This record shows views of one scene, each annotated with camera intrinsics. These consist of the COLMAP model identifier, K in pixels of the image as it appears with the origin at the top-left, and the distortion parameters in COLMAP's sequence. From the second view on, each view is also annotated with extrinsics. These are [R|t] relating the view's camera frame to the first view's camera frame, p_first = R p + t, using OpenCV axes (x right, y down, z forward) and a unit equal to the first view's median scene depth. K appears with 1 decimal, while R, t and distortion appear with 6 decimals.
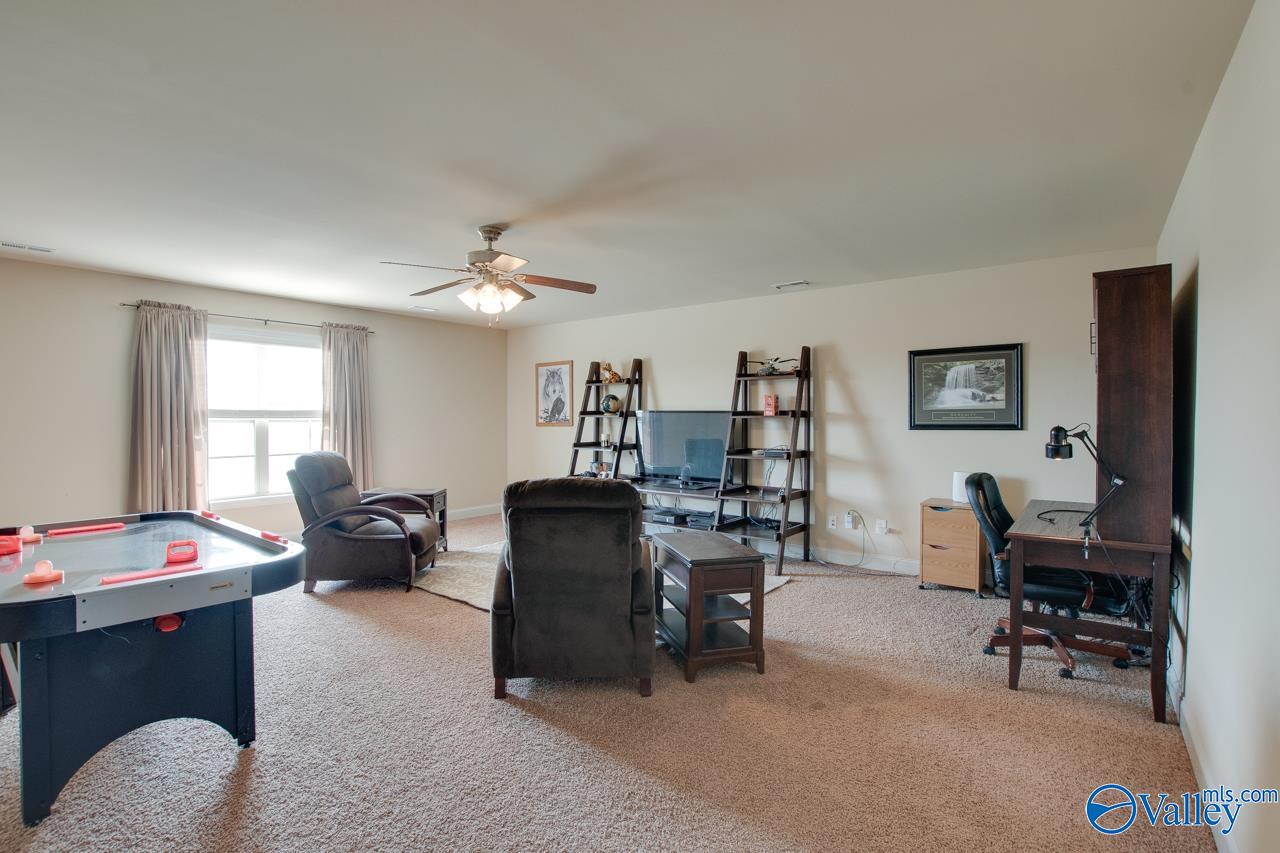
lens RADIAL K [[580.4, 0, 639.8], [0, 580.4, 425.9], [0, 0, 1]] dist [-0.036577, 0.007378]
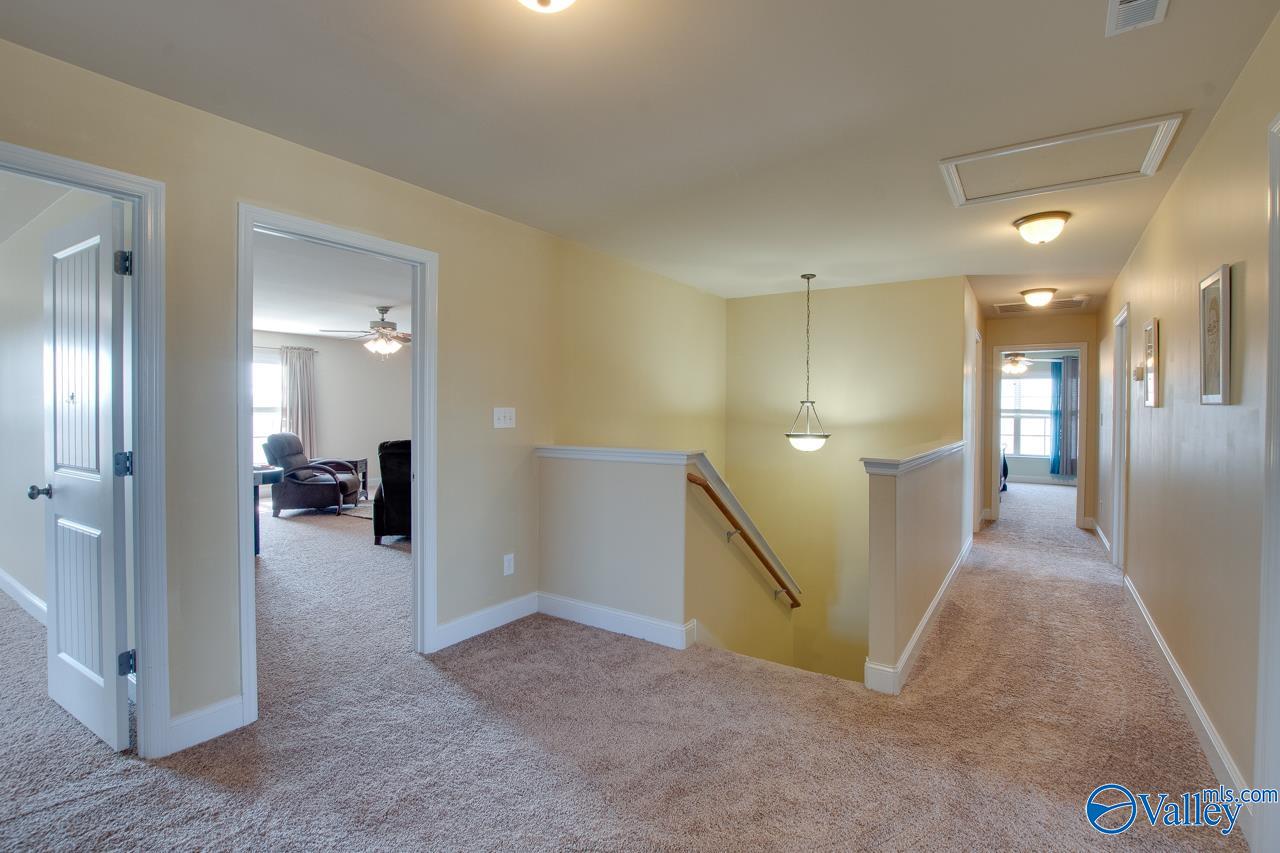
lens RADIAL K [[580.4, 0, 639.8], [0, 580.4, 425.9], [0, 0, 1]] dist [-0.036577, 0.007378]
pose [[0.997110, 0.005620, 0.075764, 0.320144], [-0.006392, 0.999930, 0.009942, 0.006319], [-0.075703, -0.010397, 0.997076, -0.677285]]
